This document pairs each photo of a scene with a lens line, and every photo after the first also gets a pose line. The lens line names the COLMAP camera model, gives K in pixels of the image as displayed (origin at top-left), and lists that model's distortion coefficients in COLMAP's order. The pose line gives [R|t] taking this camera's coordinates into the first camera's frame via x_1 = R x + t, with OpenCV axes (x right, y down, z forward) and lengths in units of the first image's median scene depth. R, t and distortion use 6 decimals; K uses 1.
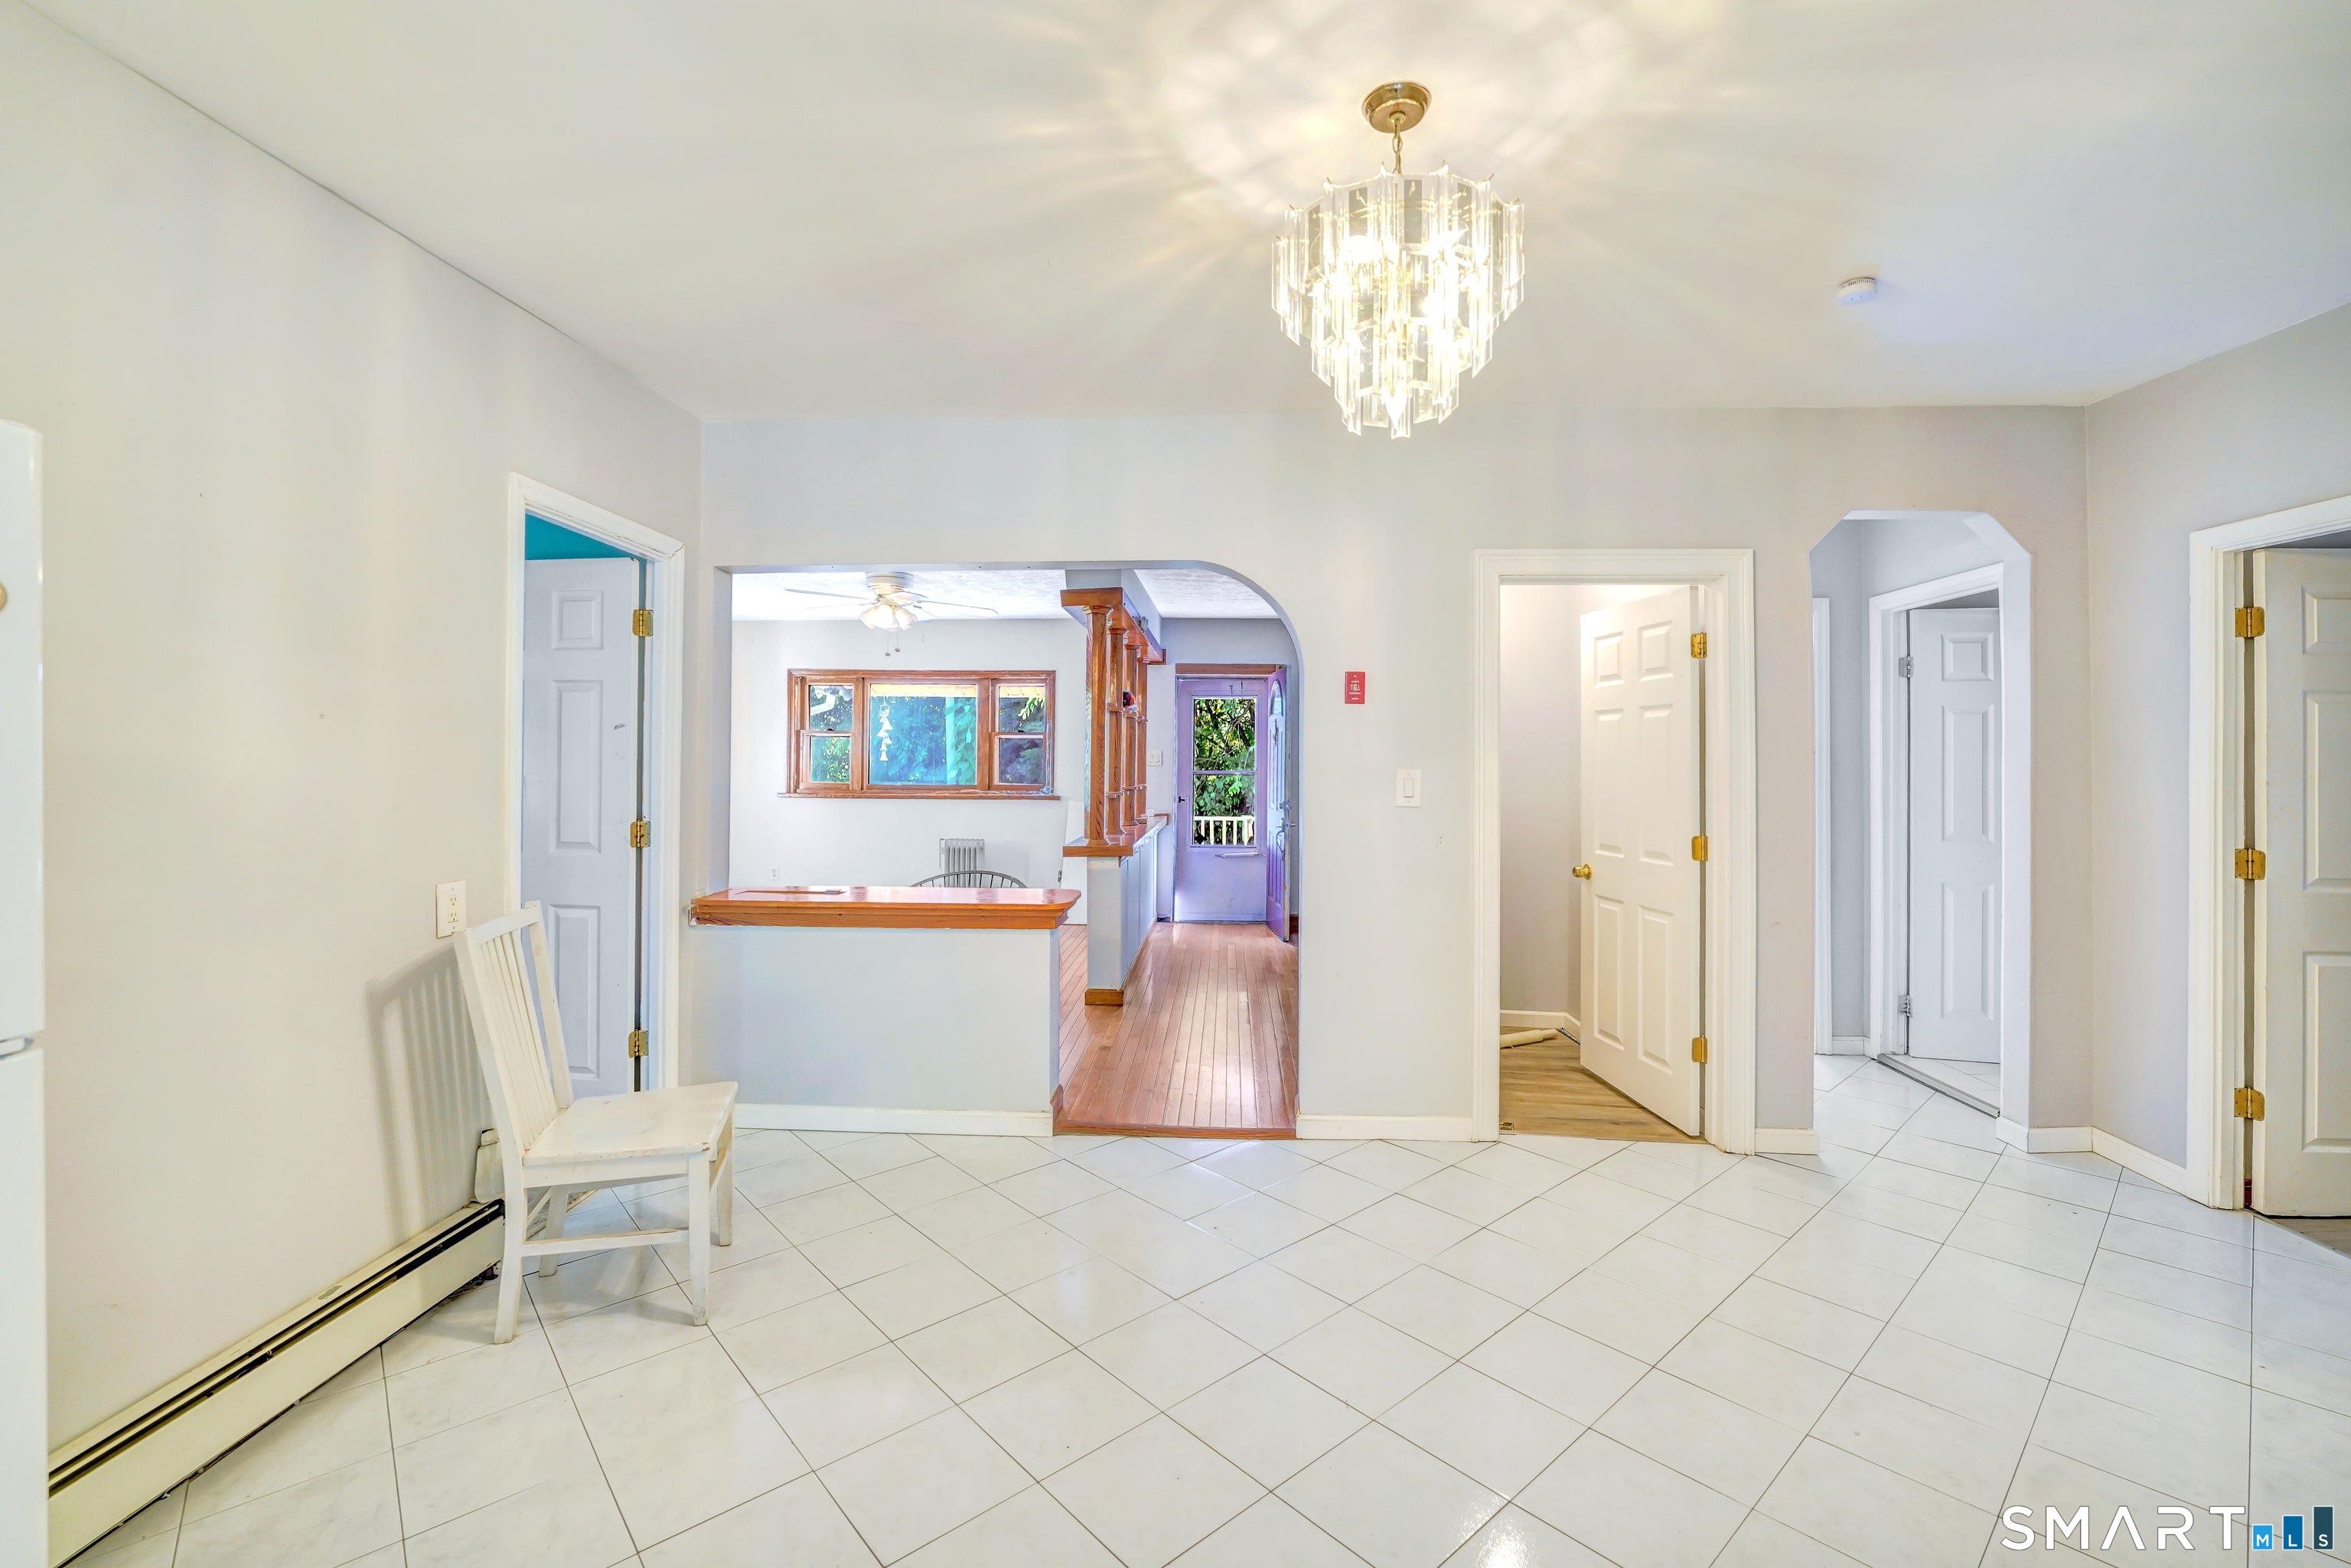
lens RADIAL K [[1007.9, 0, 1173.6], [0, 1007.9, 773.0], [0, 0, 1]] dist [-0.011906, 0.000334]
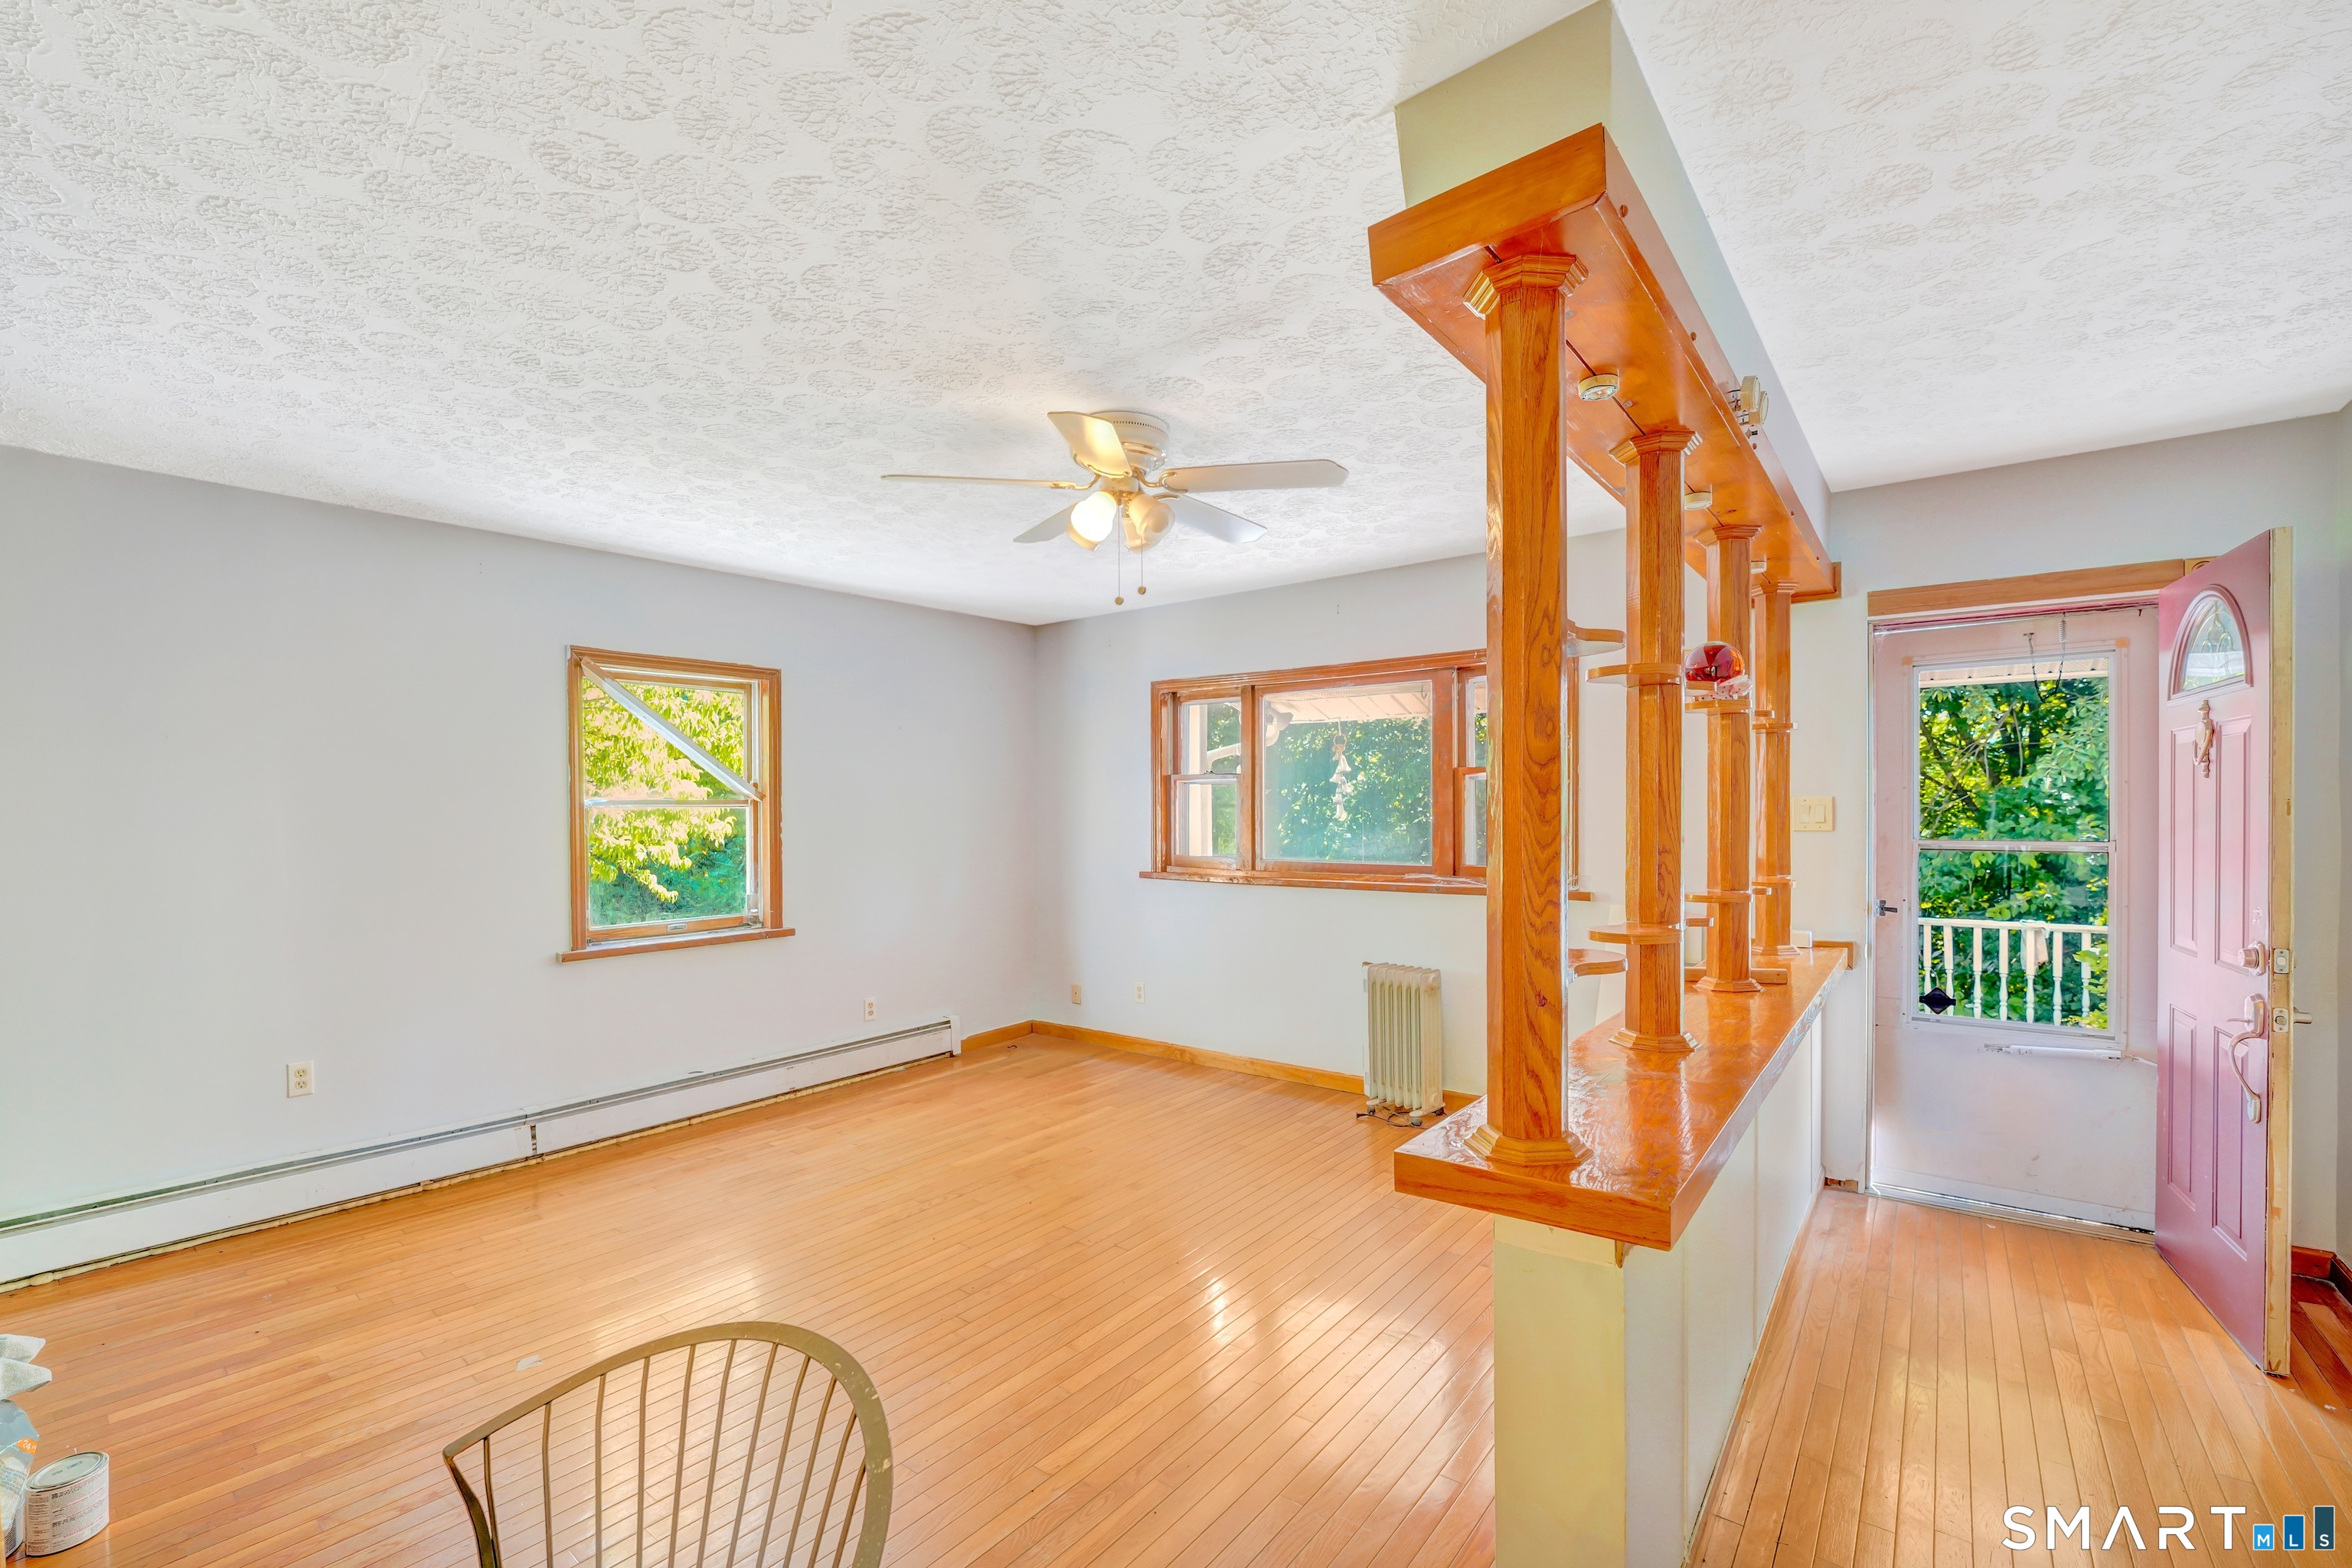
lens RADIAL K [[1008.4, 0, 1191.8], [0, 1008.4, 817.1], [0, 0, 1]] dist [-0.011906, 0.000334]
pose [[0.834163, -0.008300, -0.551455, -0.003483], [0.008227, 0.999963, -0.002607, -0.014823], [0.551456, -0.002362, 0.834200, 0.485358]]
